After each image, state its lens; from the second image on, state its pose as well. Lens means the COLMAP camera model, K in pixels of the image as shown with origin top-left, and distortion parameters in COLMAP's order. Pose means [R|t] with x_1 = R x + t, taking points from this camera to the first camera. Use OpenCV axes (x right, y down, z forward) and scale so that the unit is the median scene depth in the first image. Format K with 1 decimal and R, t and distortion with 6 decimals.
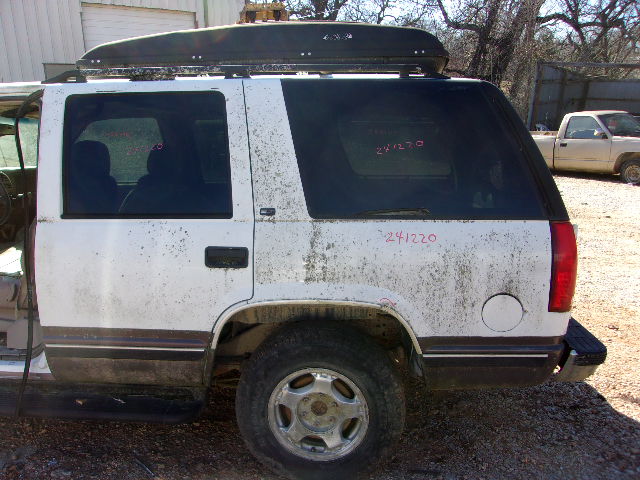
lens RADIAL K [[501.7, 0, 320.0], [0, 501.7, 240.0], [0, 0, 1]] dist [-0.012945, 0.009656]
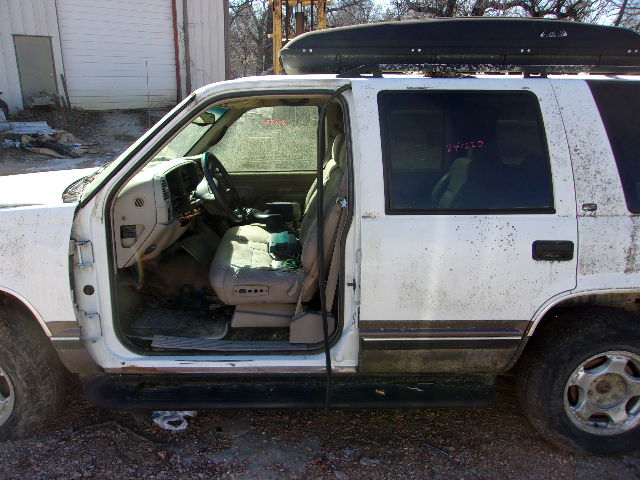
lens RADIAL K [[501.7, 0, 320.0], [0, 501.7, 240.0], [0, 0, 1]] dist [-0.012945, 0.009656]
pose [[0.994125, -0.013180, 0.107435, -0.753611], [0.008877, 0.999143, 0.040433, -0.033429], [-0.107876, -0.039242, 0.993390, 0.003256]]
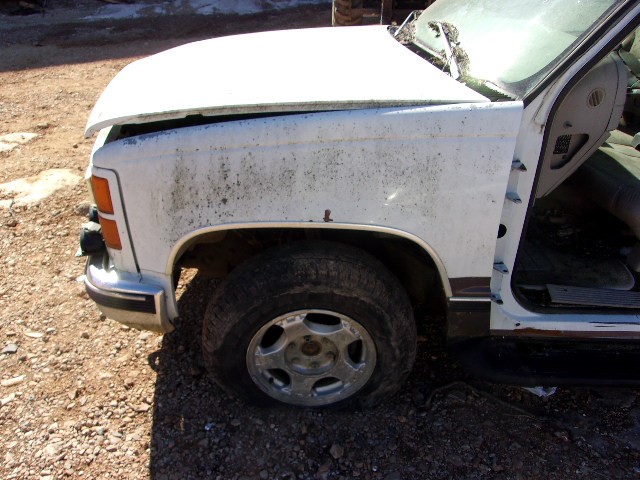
lens RADIAL K [[505.0, 0, 320.0], [0, 505.0, 240.0], [0, 0, 1]] dist [0.002981, 0.002121]
pose [[0.995930, -0.019405, 0.088012, -1.447077], [-0.010266, 0.945765, 0.324689, -0.111453], [-0.089539, -0.324271, 0.941717, 0.431671]]
